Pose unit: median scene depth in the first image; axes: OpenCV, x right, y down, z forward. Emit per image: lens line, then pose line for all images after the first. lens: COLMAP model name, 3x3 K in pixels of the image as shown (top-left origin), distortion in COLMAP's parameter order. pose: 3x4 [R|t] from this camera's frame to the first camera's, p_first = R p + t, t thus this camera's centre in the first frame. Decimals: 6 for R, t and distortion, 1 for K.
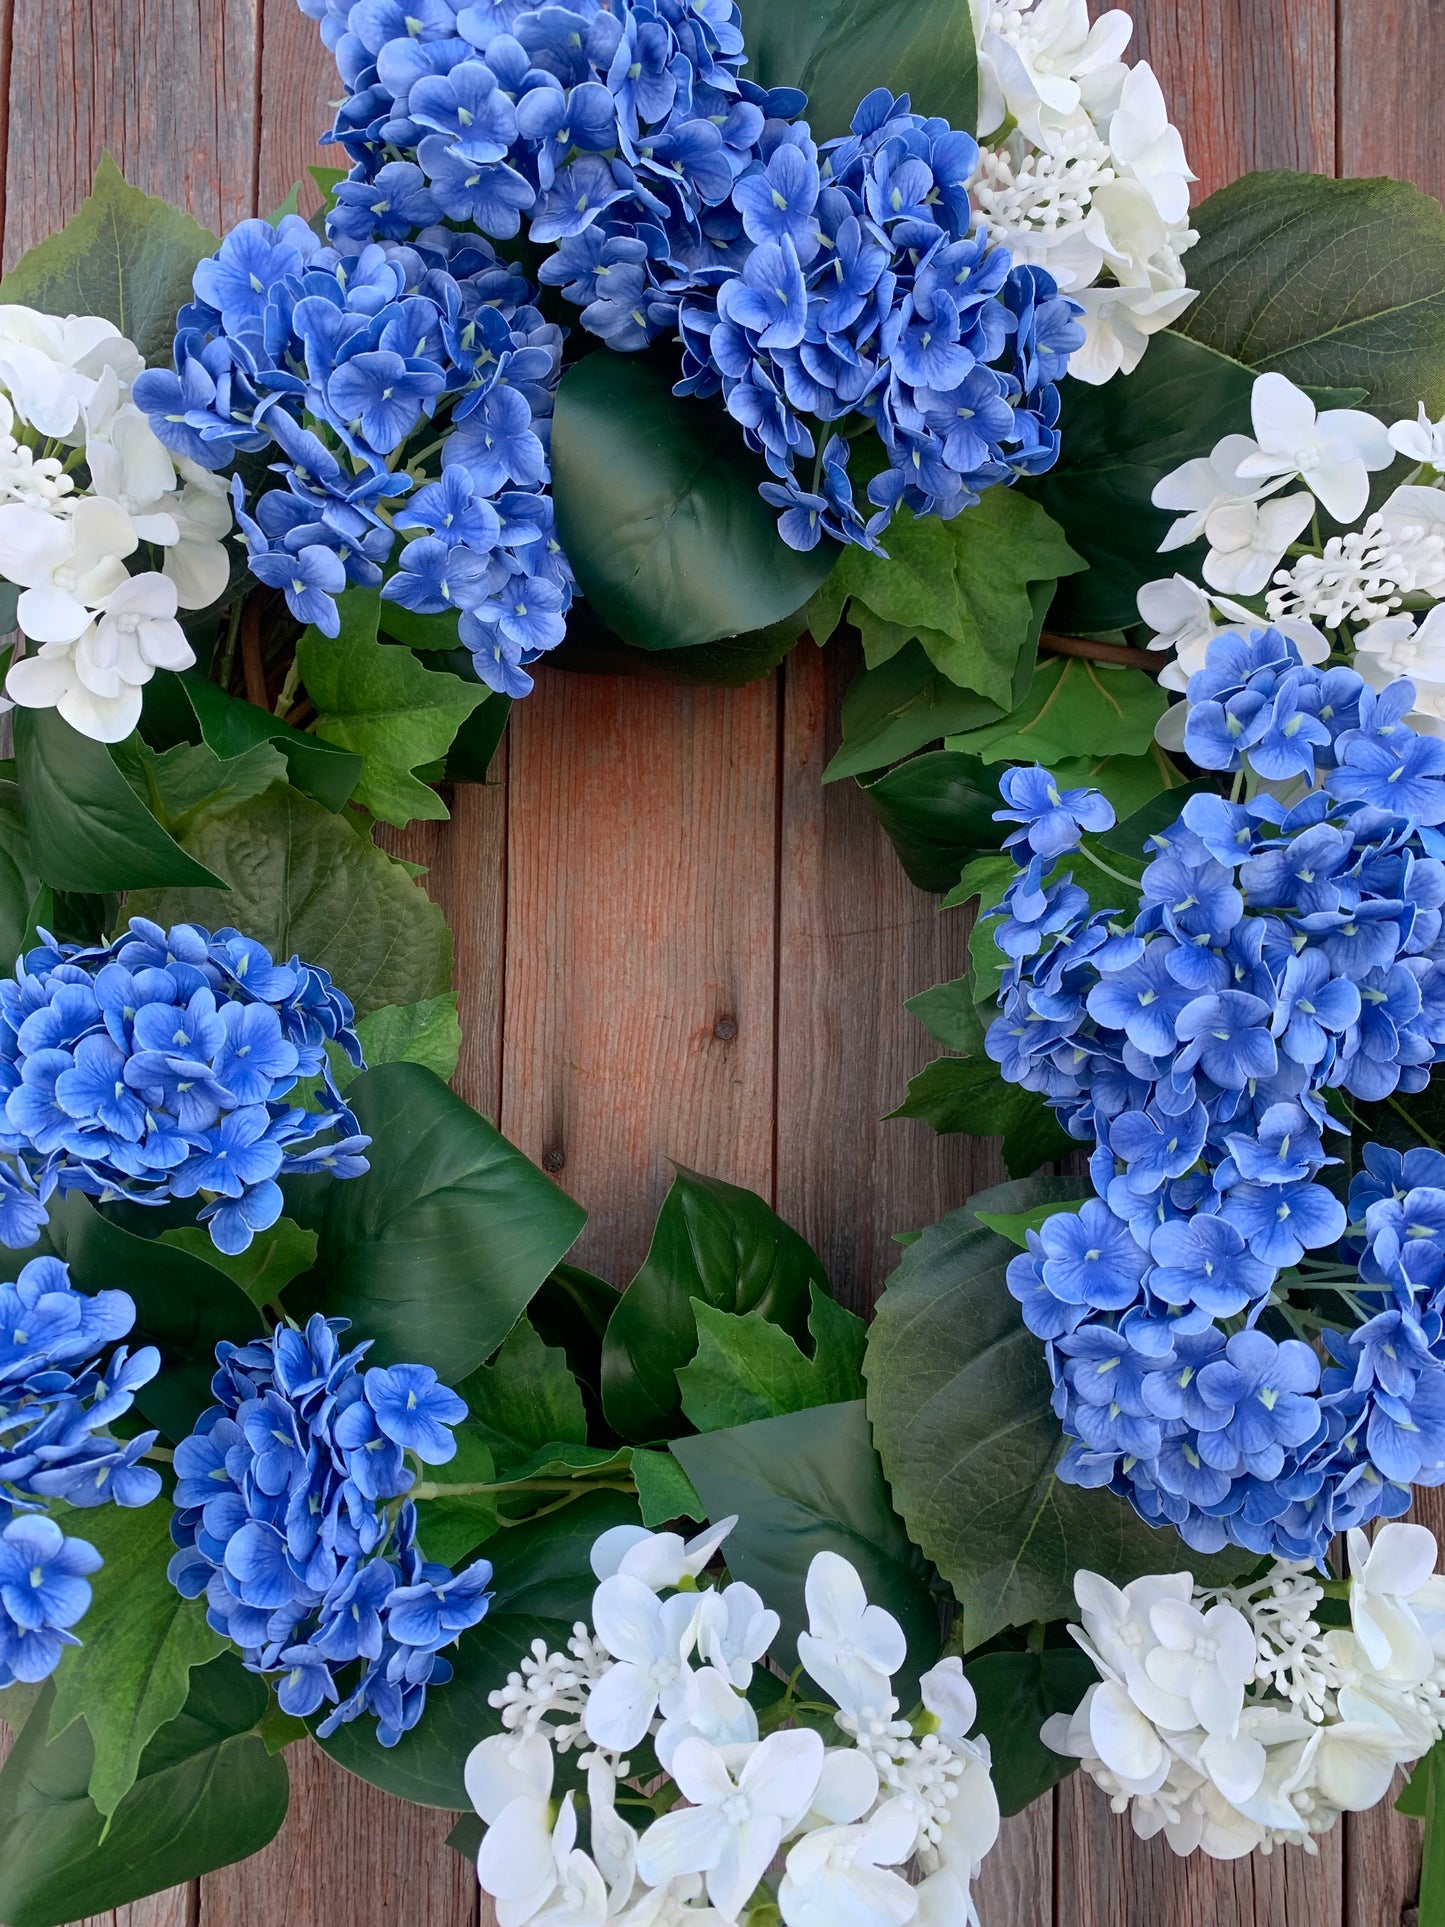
lens RADIAL K [[1560.1, 0, 688.7], [0, 1560.1, 895.0], [0, 0, 1]] dist [0.002869, 0.002562]
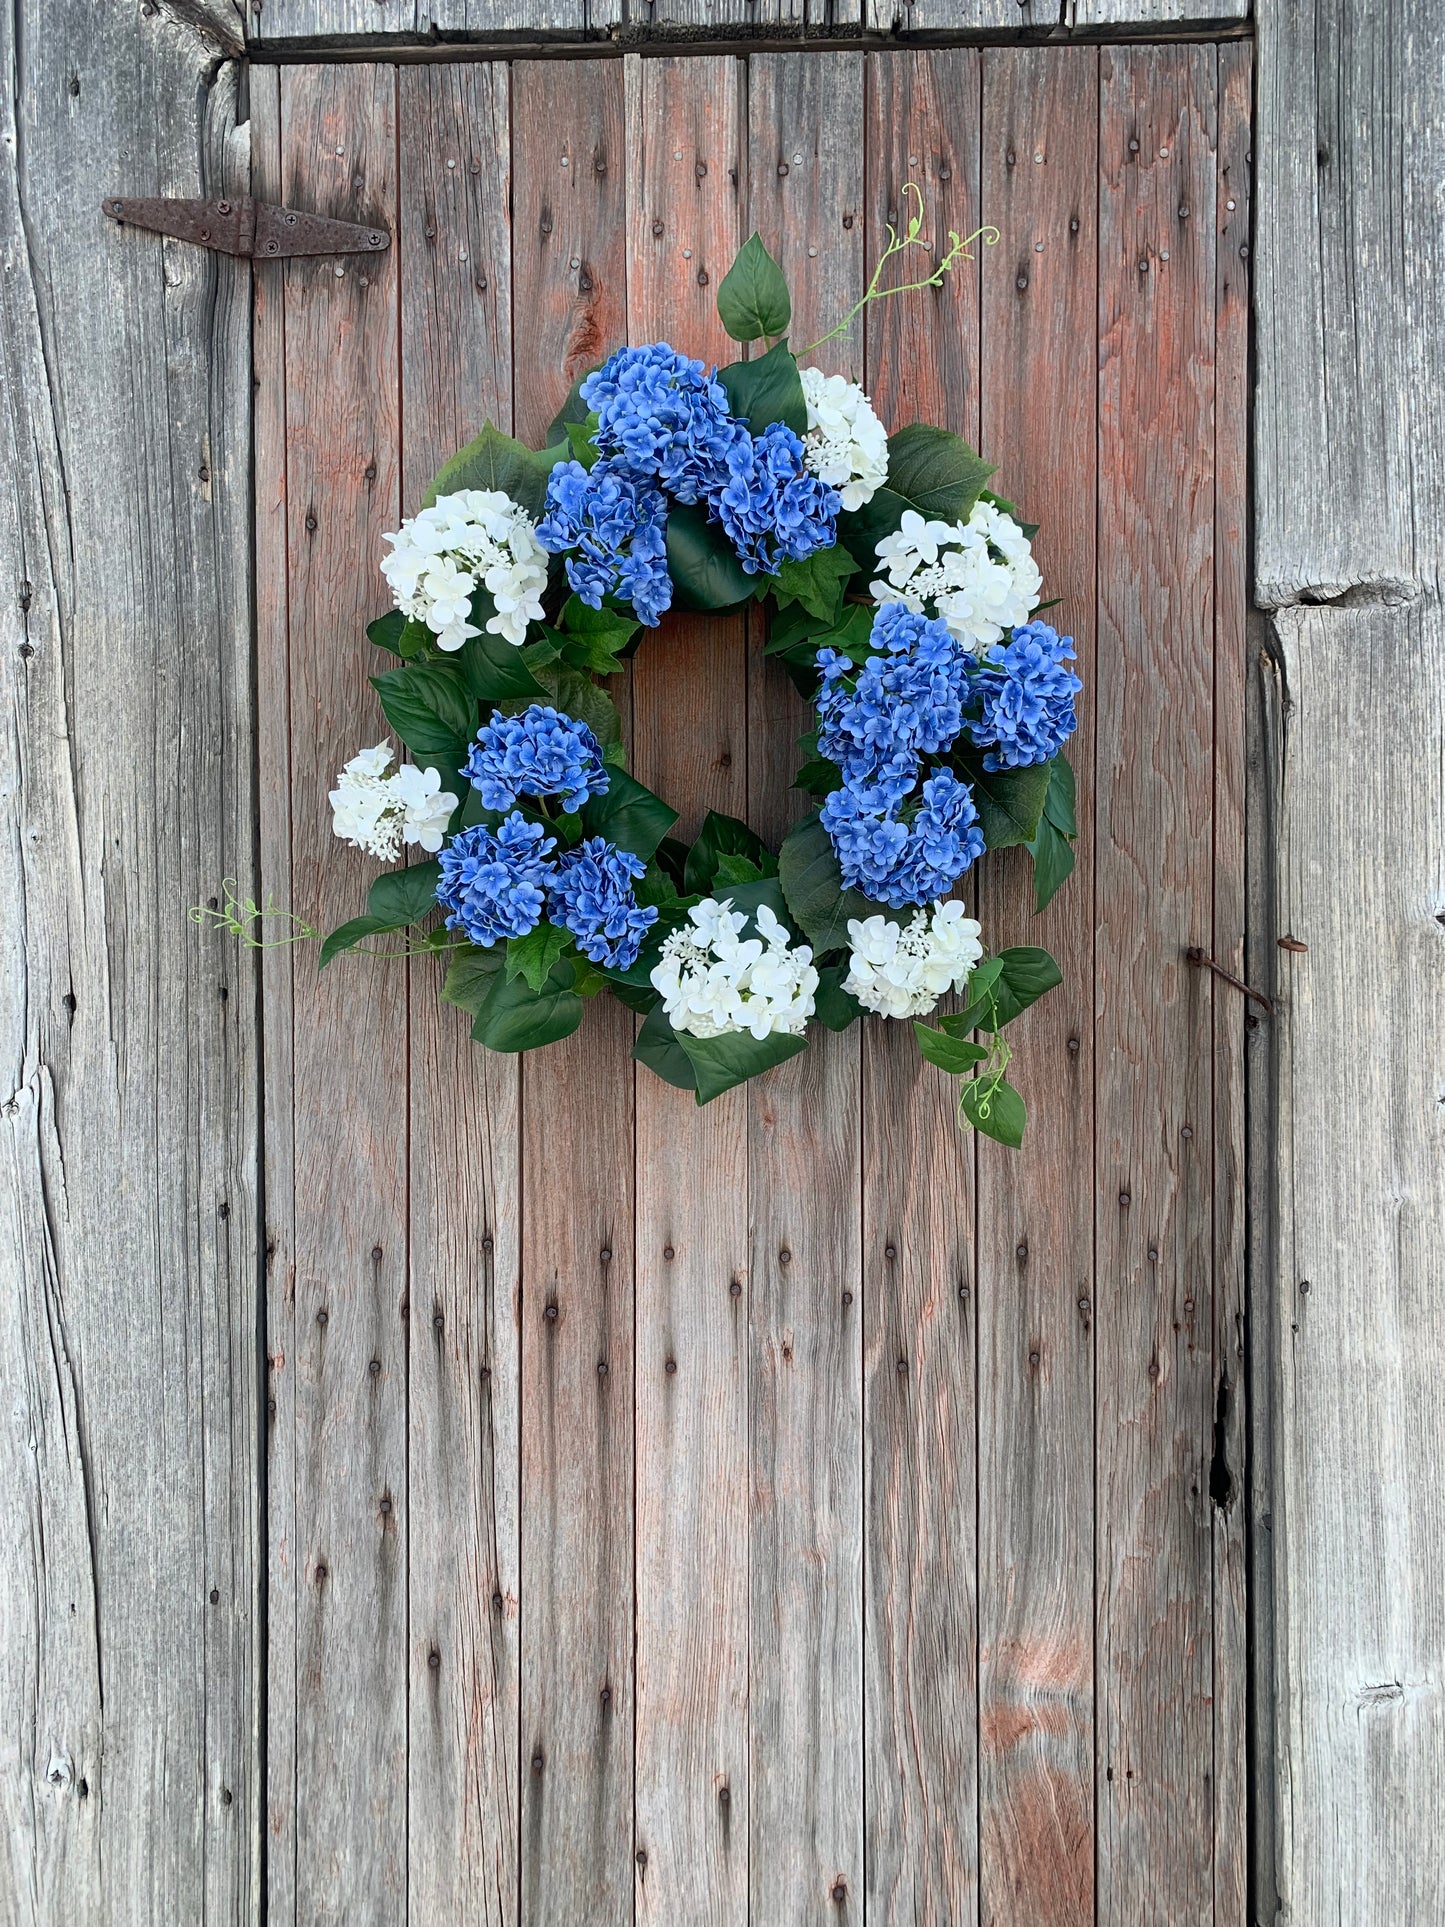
lens RADIAL K [[1406.2, 0, 722.5], [0, 1406.2, 963.5], [0, 0, 1]] dist [-0.002327, 0.010229]
pose [[0.999248, -0.024359, 0.030152, -0.084623], [0.019935, 0.990066, 0.139184, 0.145466], [-0.033243, -0.138478, 0.989807, -1.862845]]
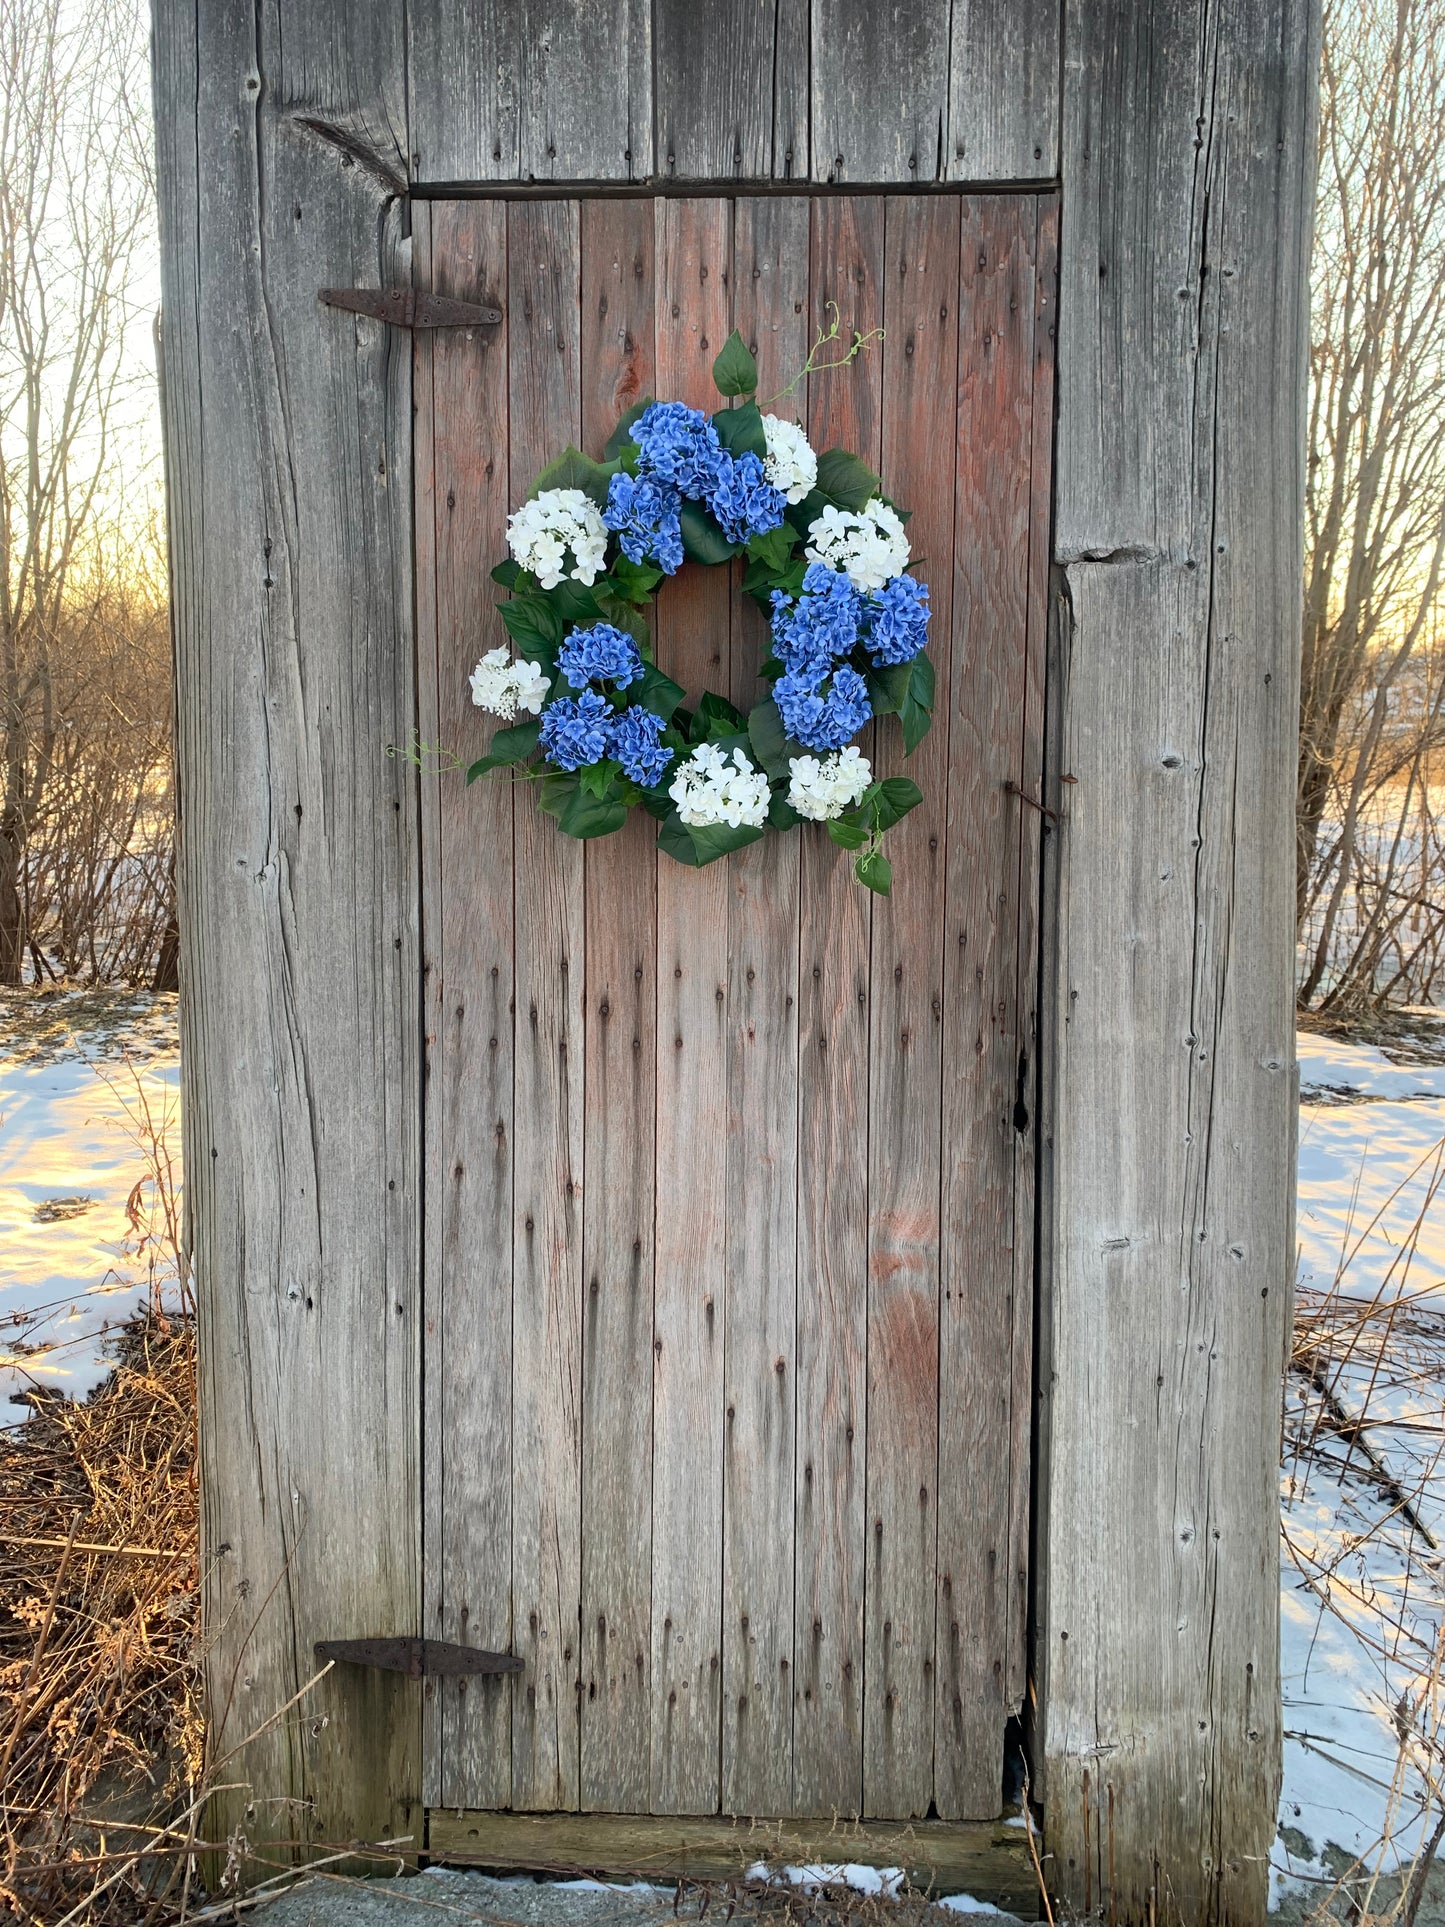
lens RADIAL K [[1317.1, 0, 723.6], [0, 1317.1, 939.1], [0, 0, 1]] dist [0.054577, -0.086867]
pose [[0.999389, -0.016873, 0.030615, -0.105885], [0.010647, 0.981108, 0.193170, 0.202413], [-0.033296, -0.192726, 0.980688, -3.505935]]
